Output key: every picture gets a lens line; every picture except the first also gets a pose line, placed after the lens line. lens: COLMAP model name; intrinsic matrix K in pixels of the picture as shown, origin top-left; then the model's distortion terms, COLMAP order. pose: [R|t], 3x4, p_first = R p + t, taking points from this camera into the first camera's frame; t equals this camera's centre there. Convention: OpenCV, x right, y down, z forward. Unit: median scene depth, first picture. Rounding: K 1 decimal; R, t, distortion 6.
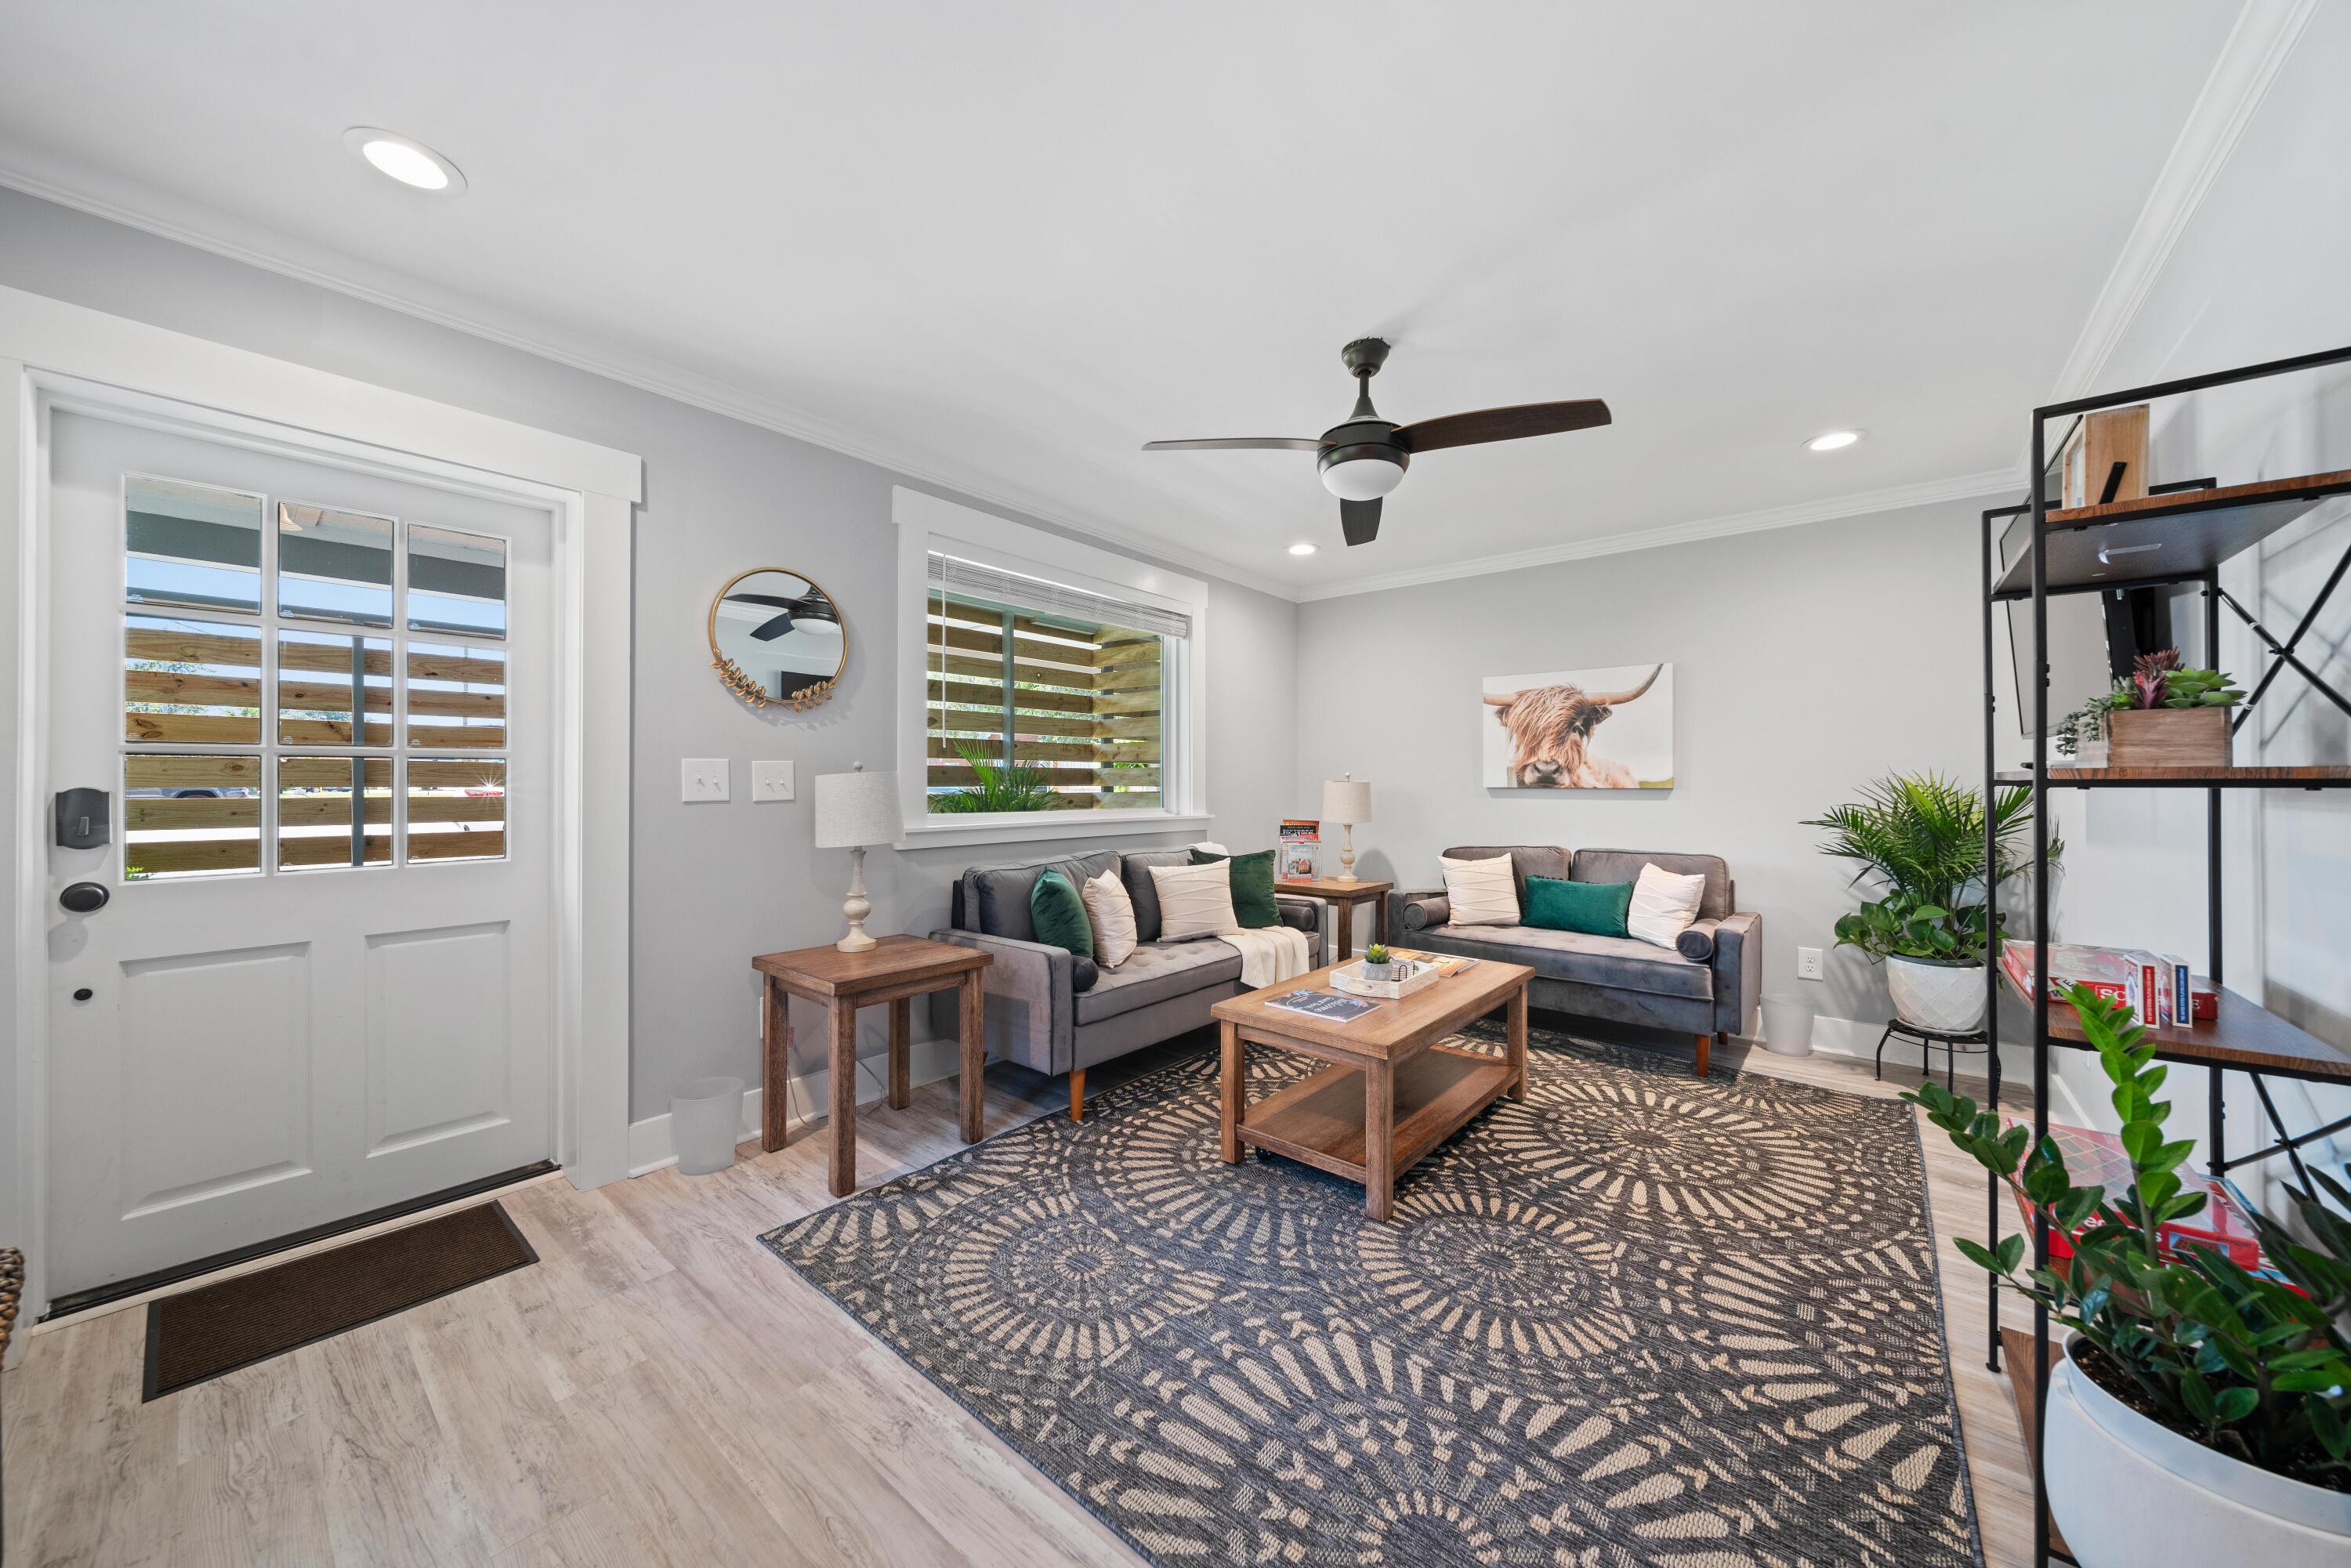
lens RADIAL K [[827.2, 0, 1188.8], [0, 827.2, 775.5], [0, 0, 1]] dist [-0.005693, -0.000444]
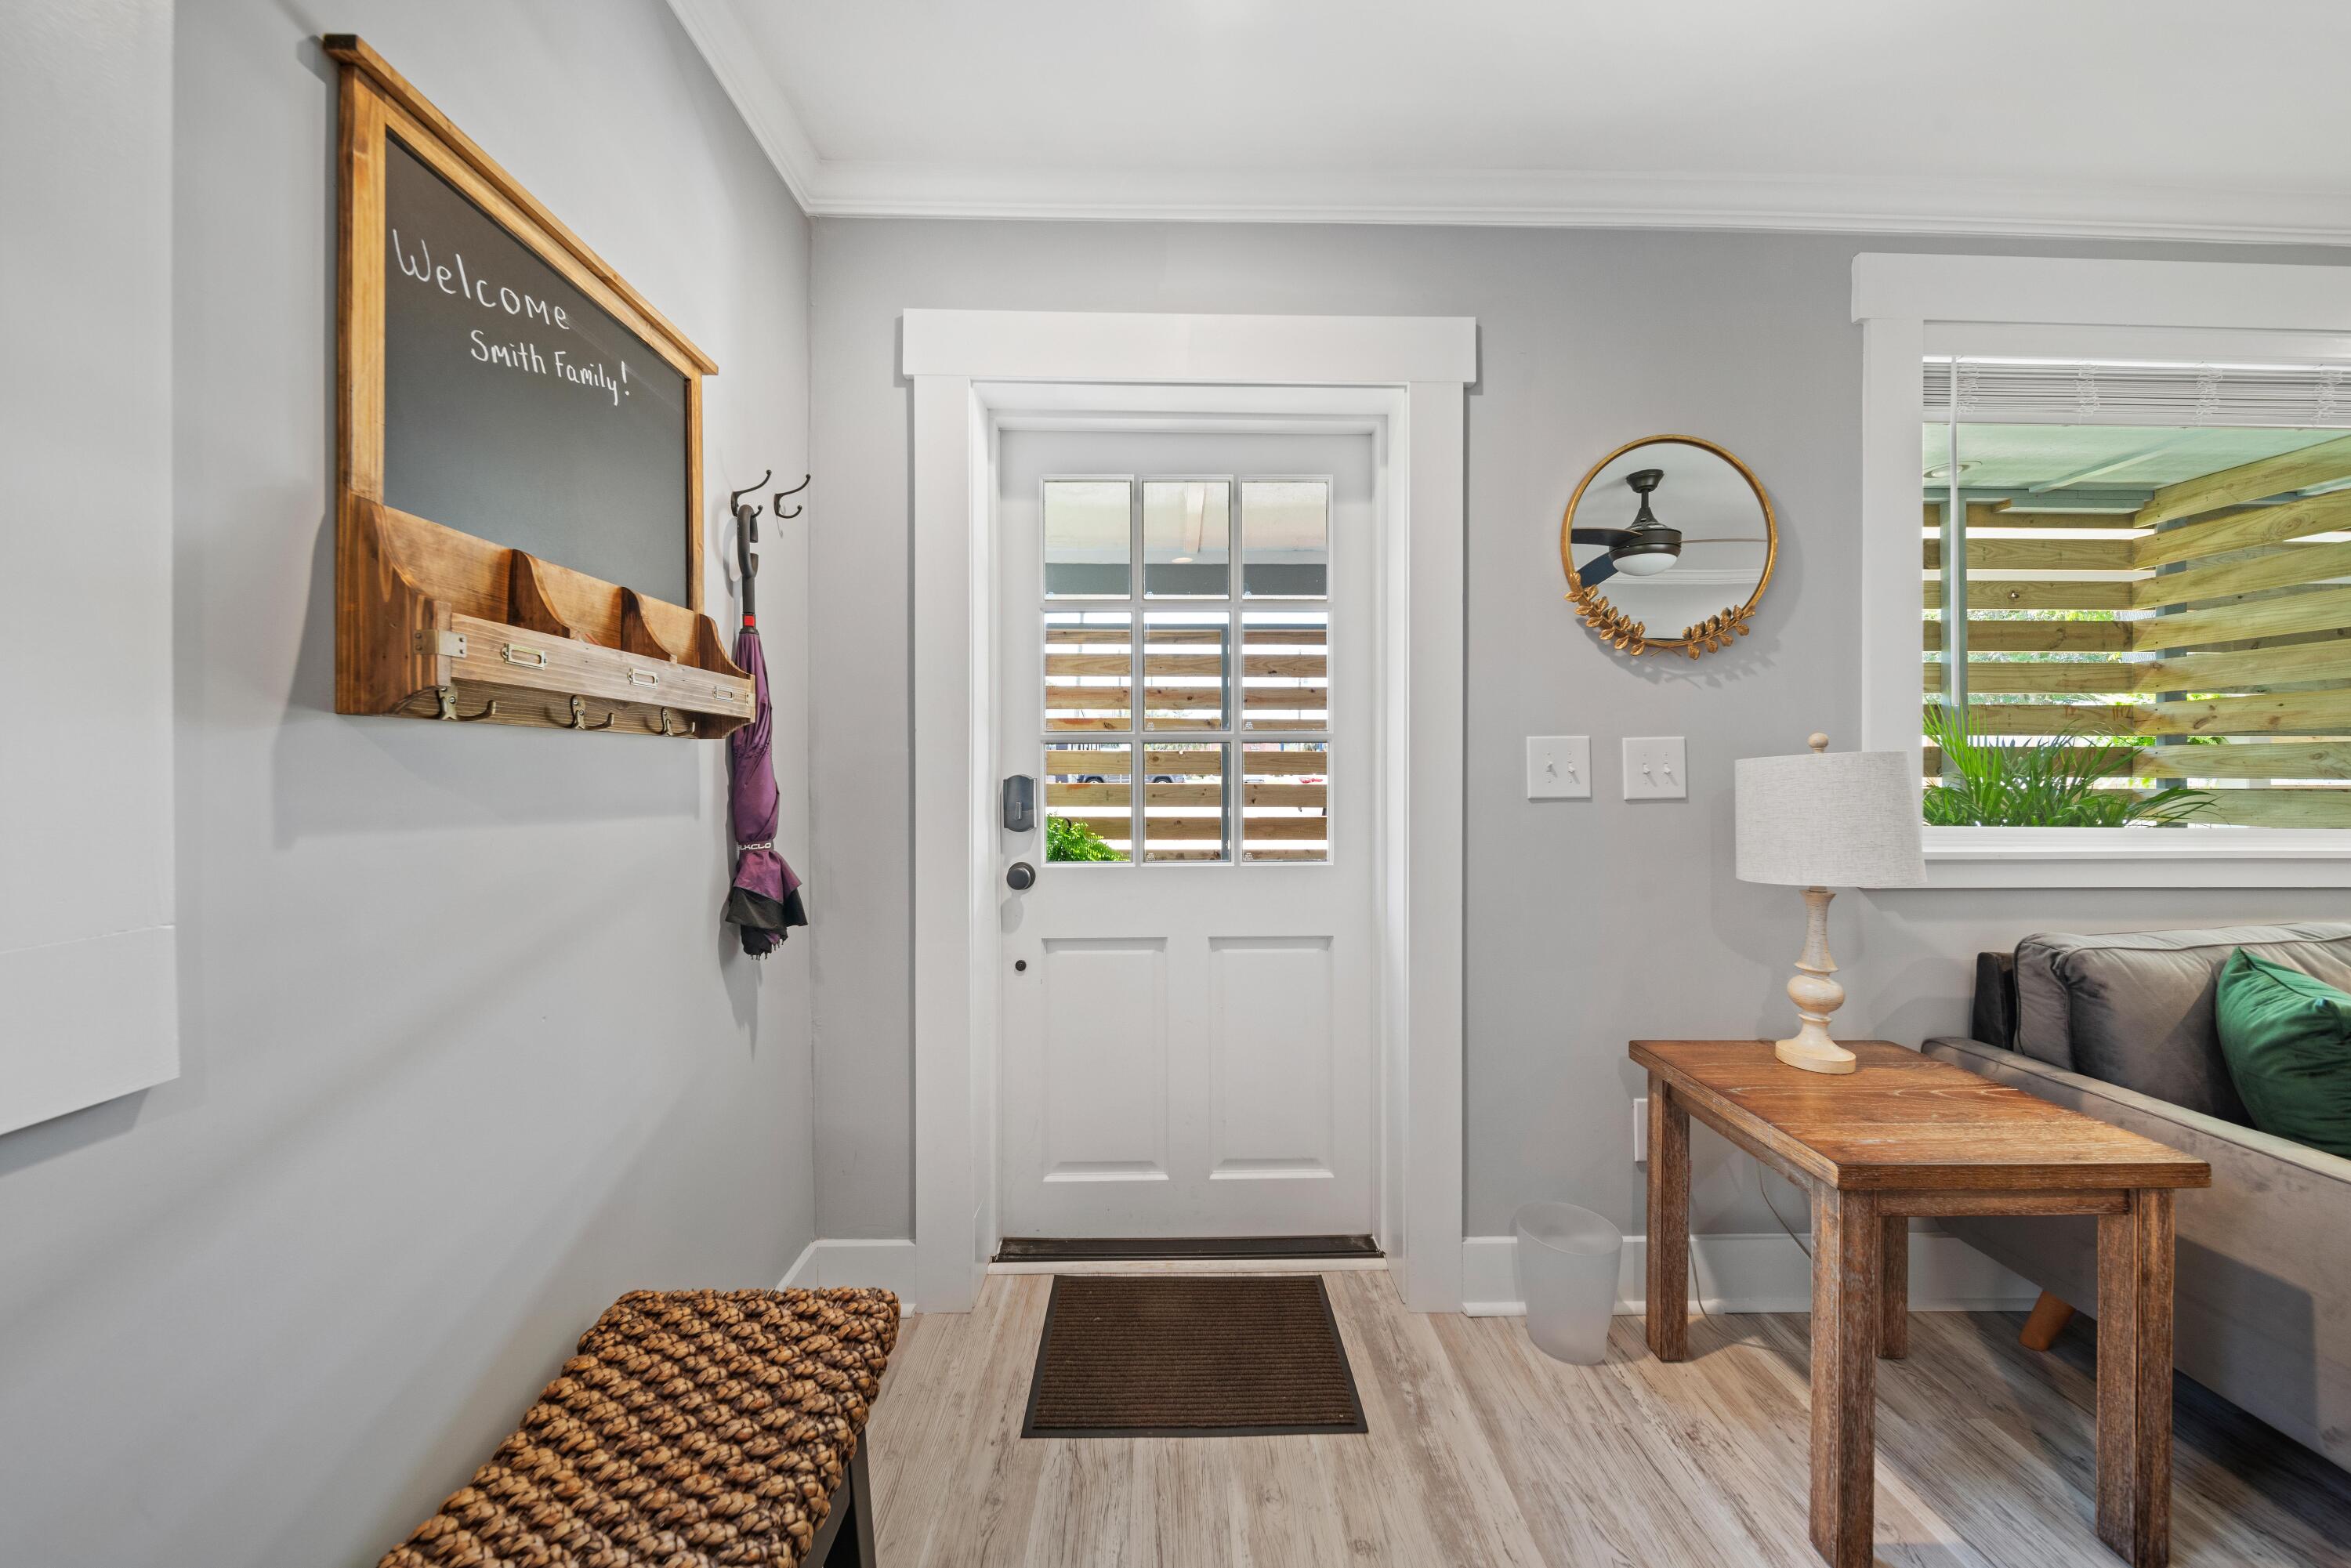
lens RADIAL K [[827.2, 0, 1181.7], [0, 827.2, 773.1], [0, 0, 1]] dist [-0.005693, -0.000444]
pose [[0.650434, 0.003700, -0.759553, -0.274747], [0.004671, 0.999950, 0.008871, 0.003074], [0.759548, -0.009318, 0.650384, 0.323697]]
